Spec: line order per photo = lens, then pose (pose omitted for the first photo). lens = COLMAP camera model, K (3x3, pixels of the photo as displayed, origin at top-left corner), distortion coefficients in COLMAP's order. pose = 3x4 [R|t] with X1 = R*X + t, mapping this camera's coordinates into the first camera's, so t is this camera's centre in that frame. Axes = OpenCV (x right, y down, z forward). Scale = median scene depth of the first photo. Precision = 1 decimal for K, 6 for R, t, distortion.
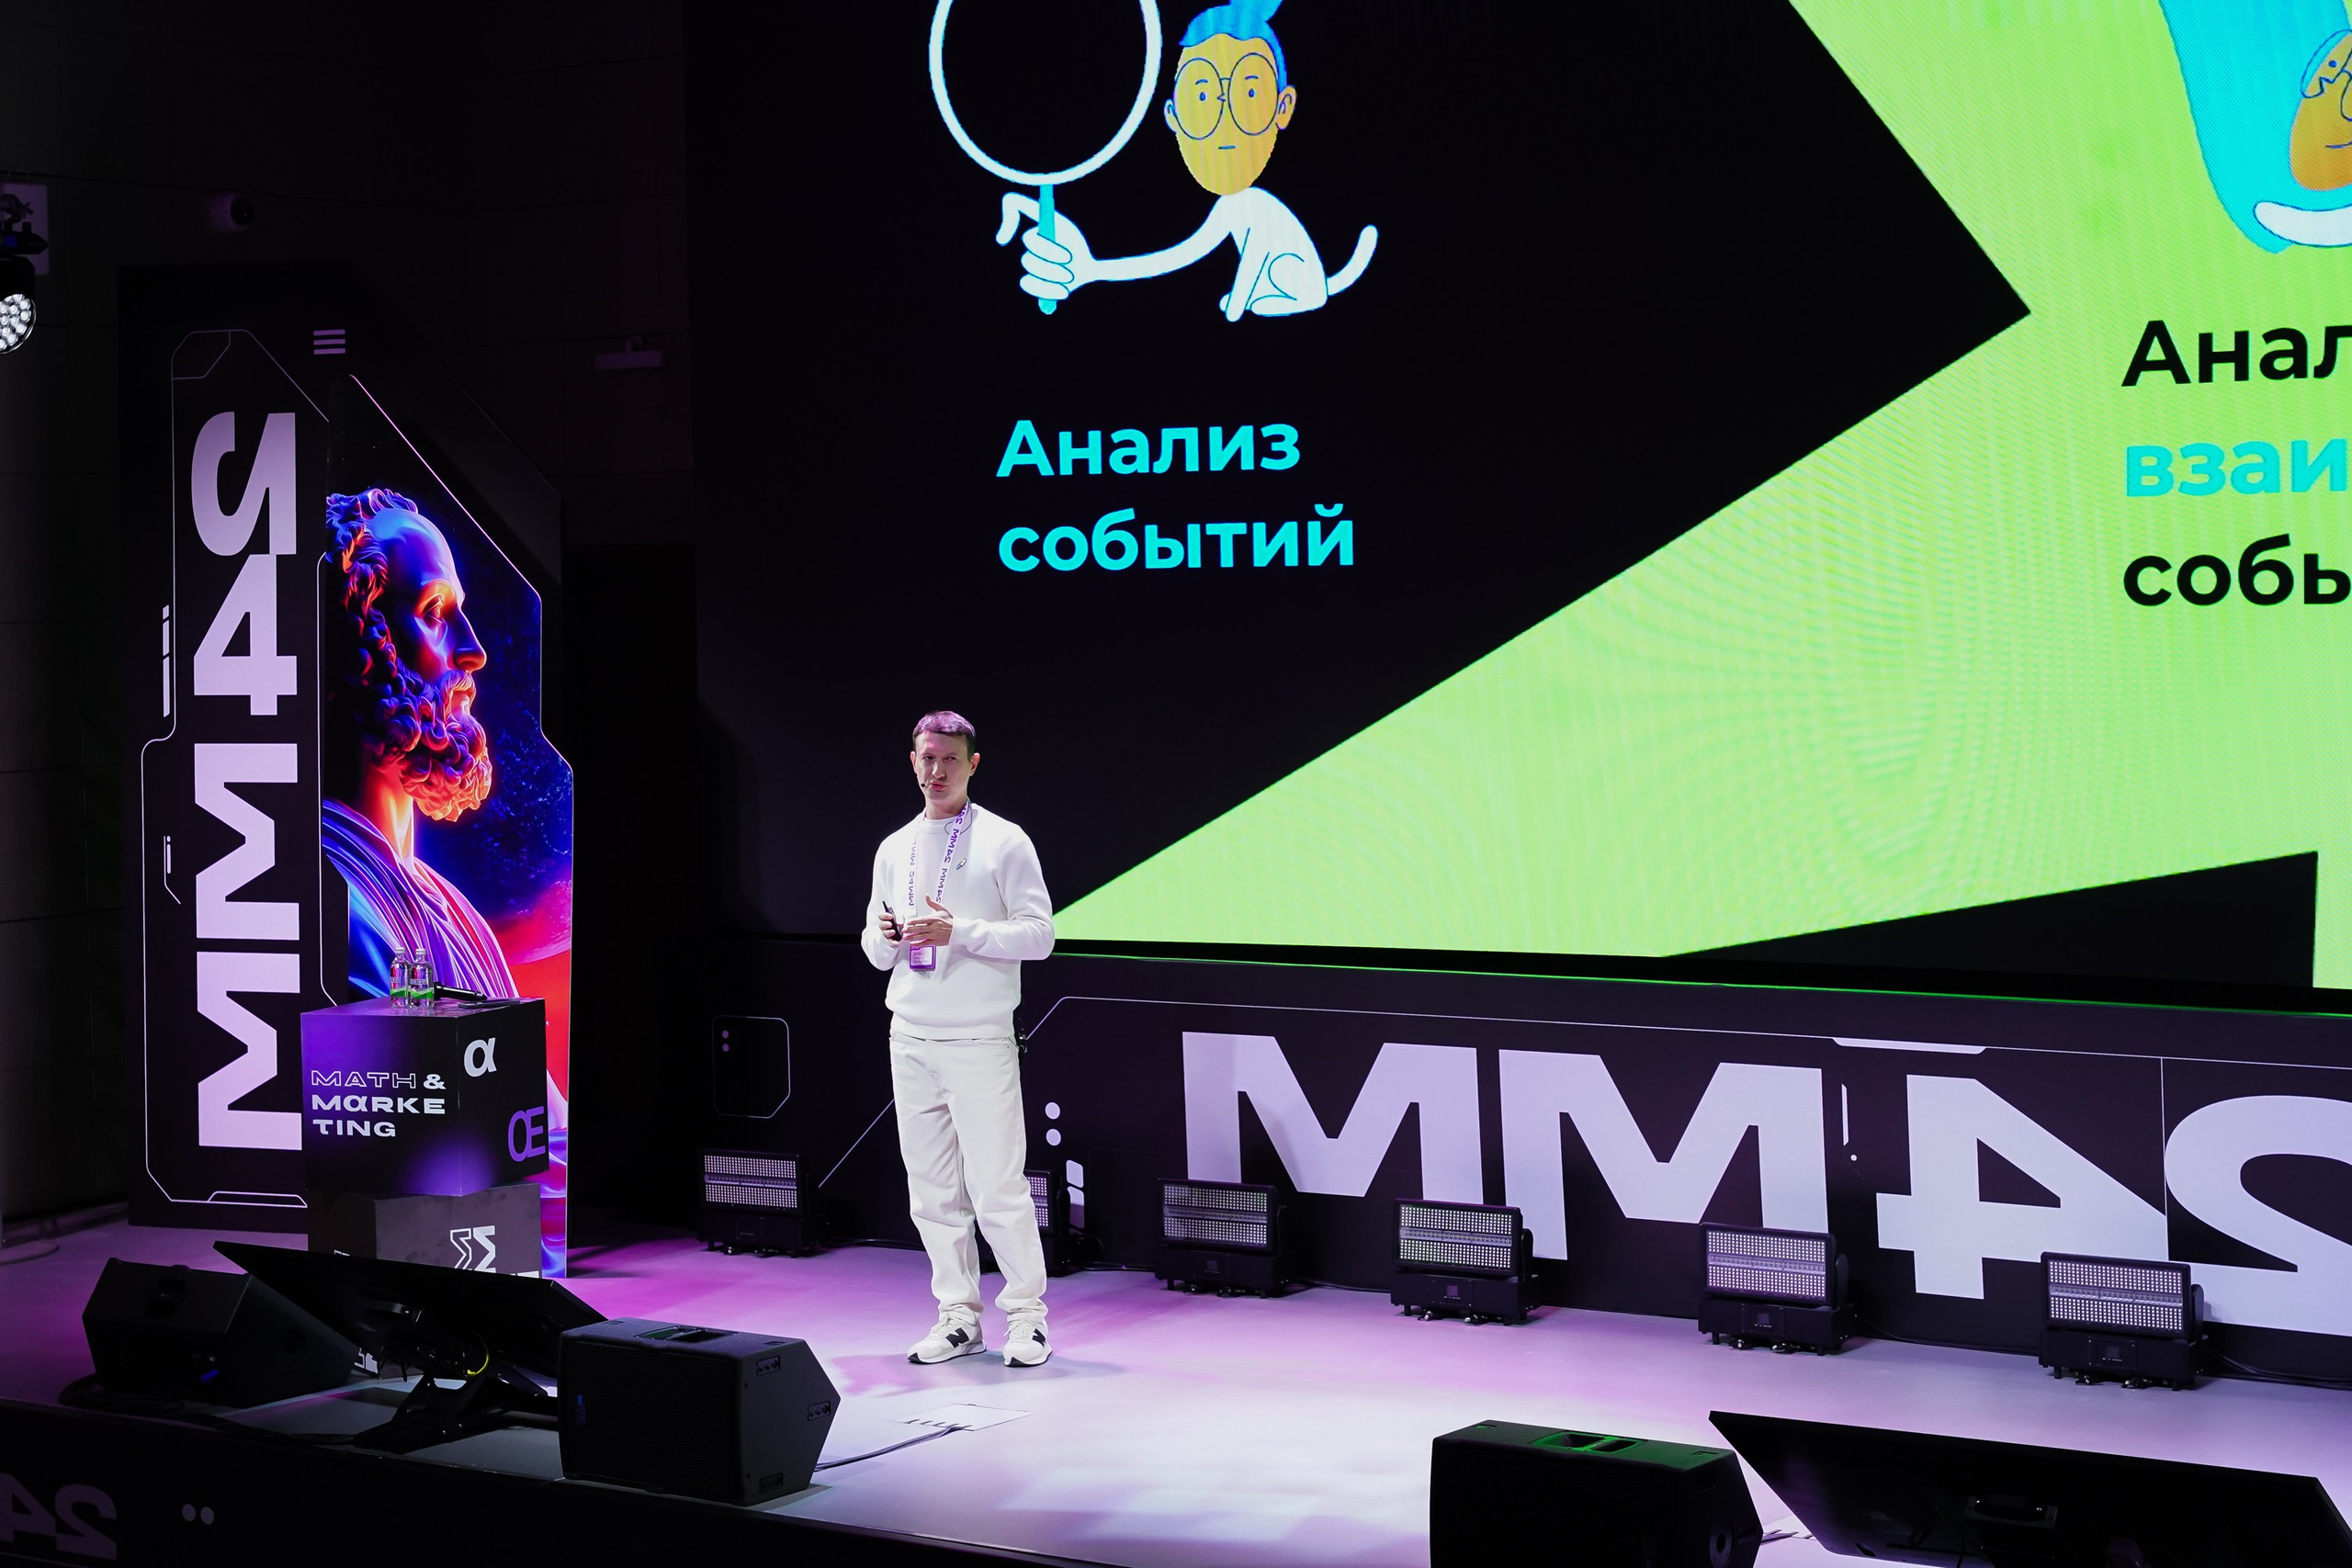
lens RADIAL K [[4245.2, 0, 1167.8], [0, 4245.2, 789.3], [0, 0, 1]] dist [0.001857, 0.246595]
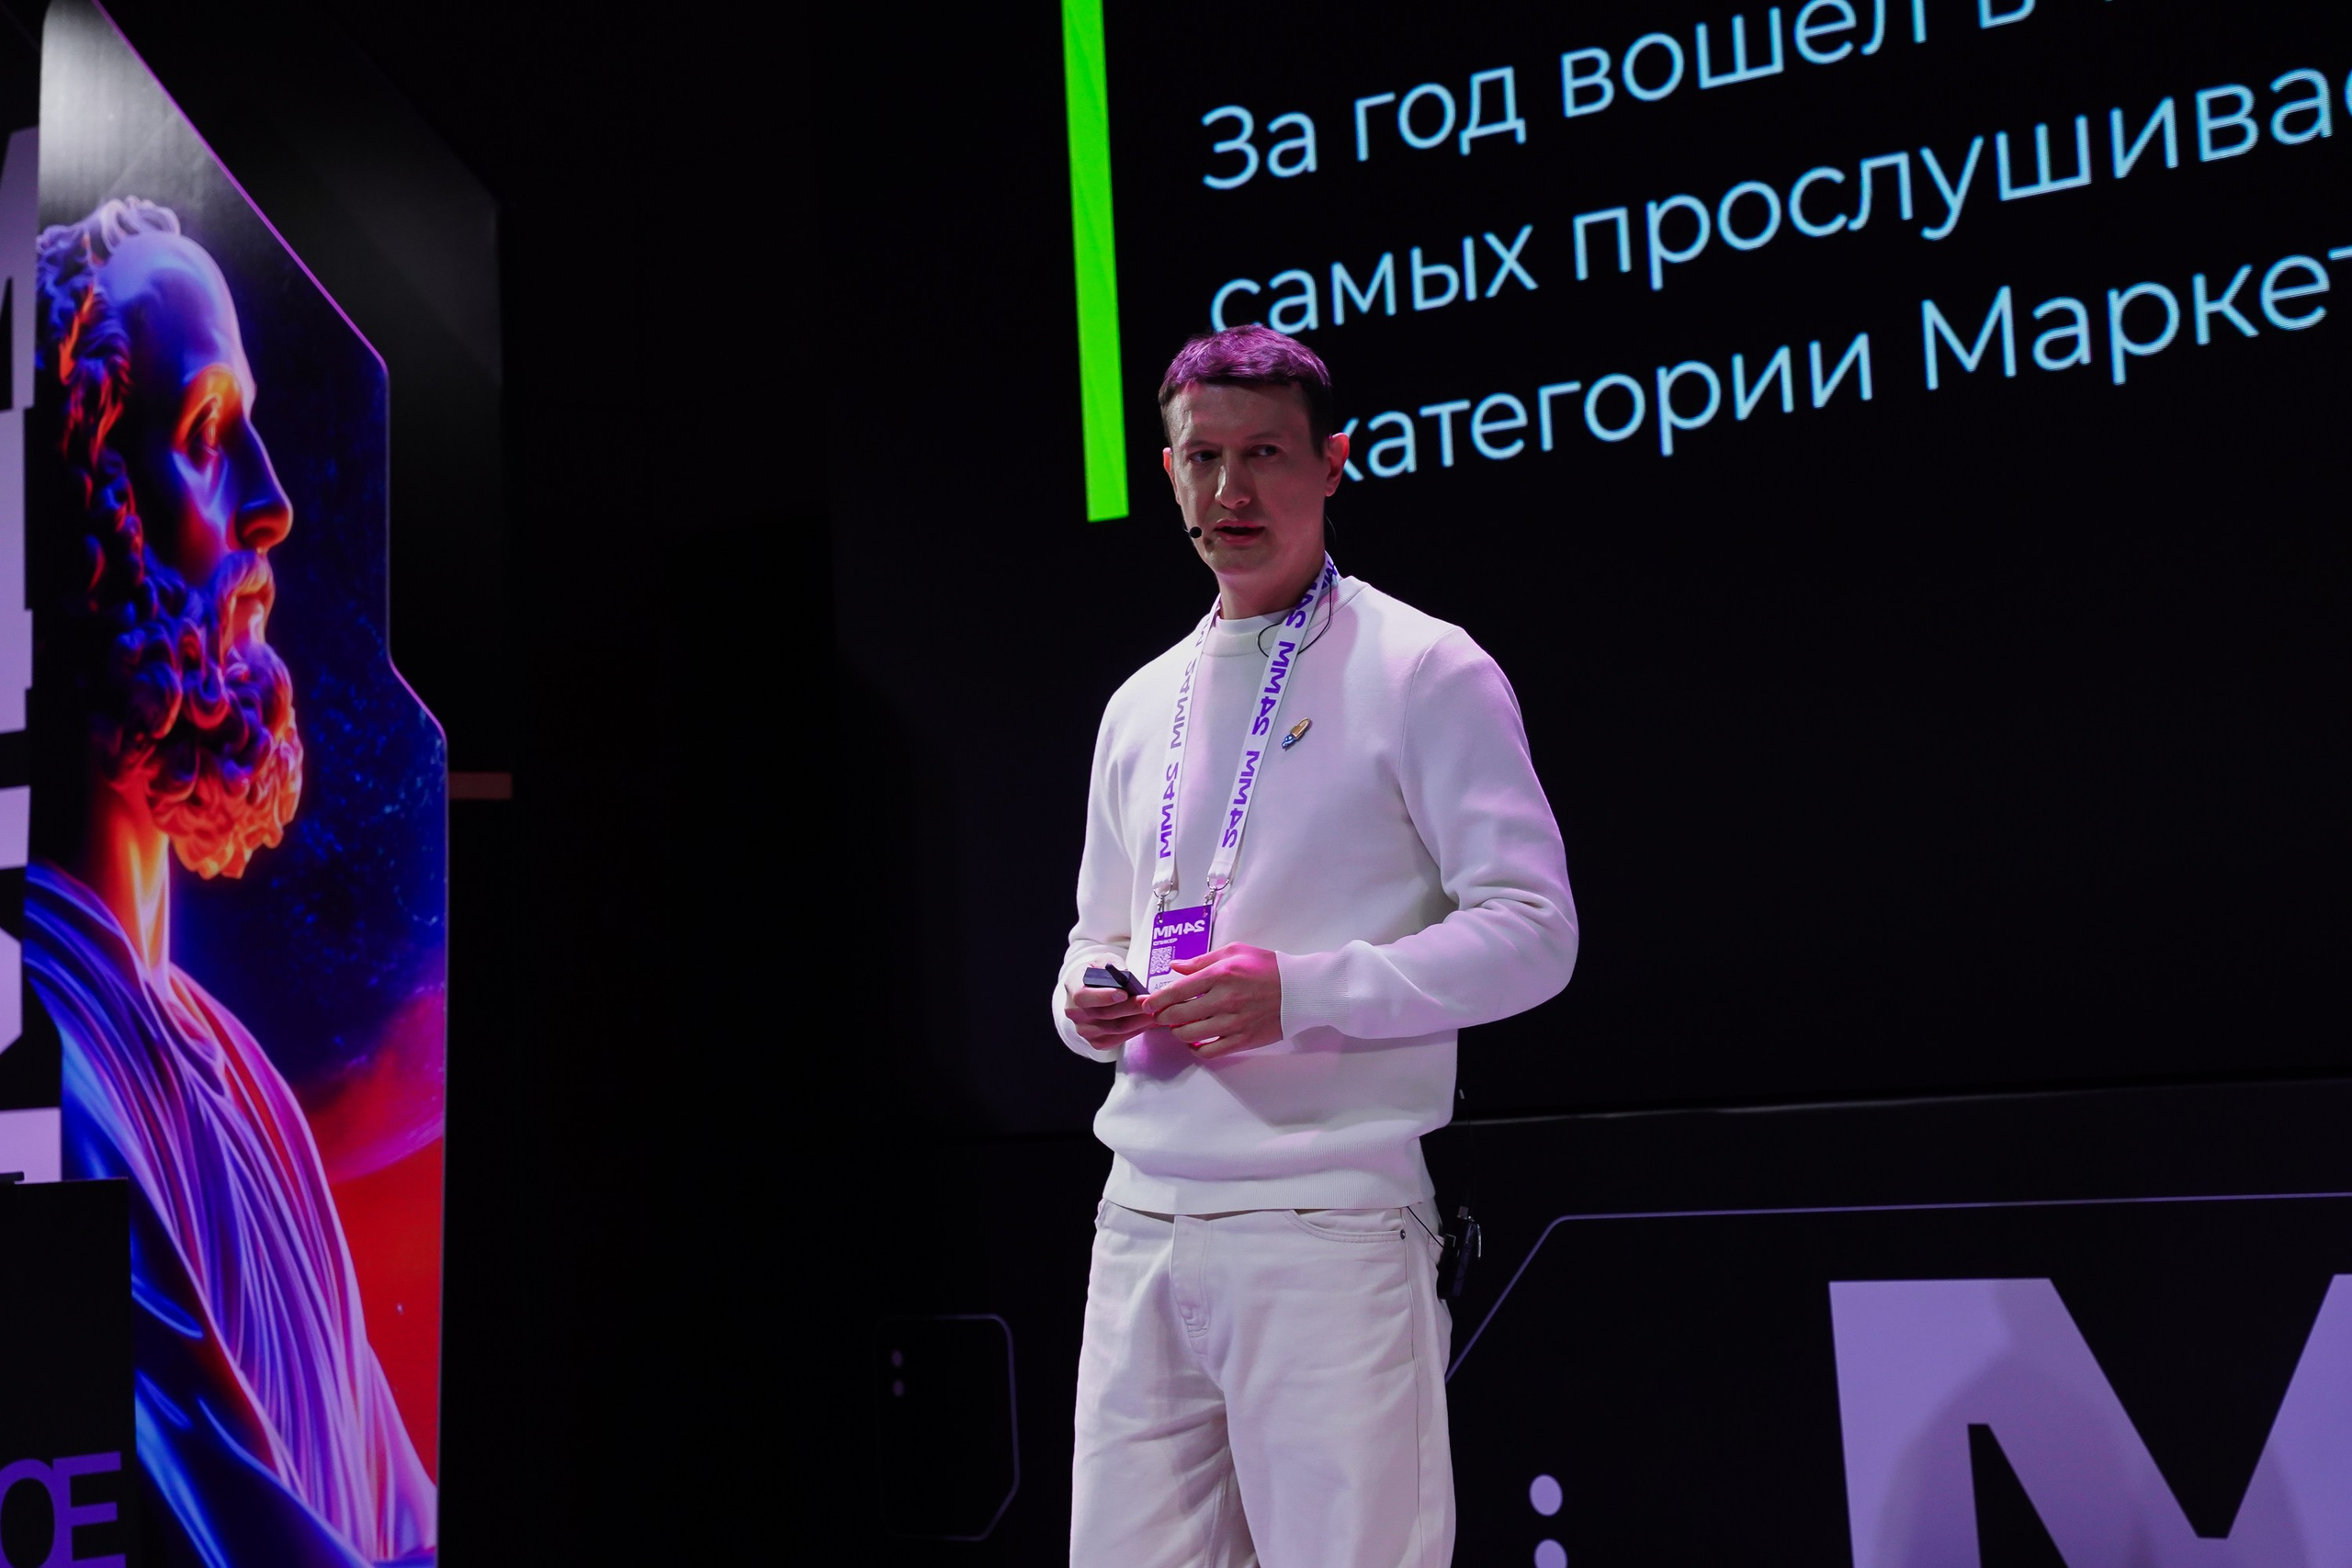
lens RADIAL K [[4619.6, 0, 1148.9], [0, 4619.6, 776.9], [0, 0, 1]] dist [0.012351, 0.266741]
pose [[0.972164, -0.049341, -0.229047, 0.042695], [0.020659, 0.991819, -0.125973, 0.062021], [0.233389, 0.117735, 0.965230, 0.542670]]
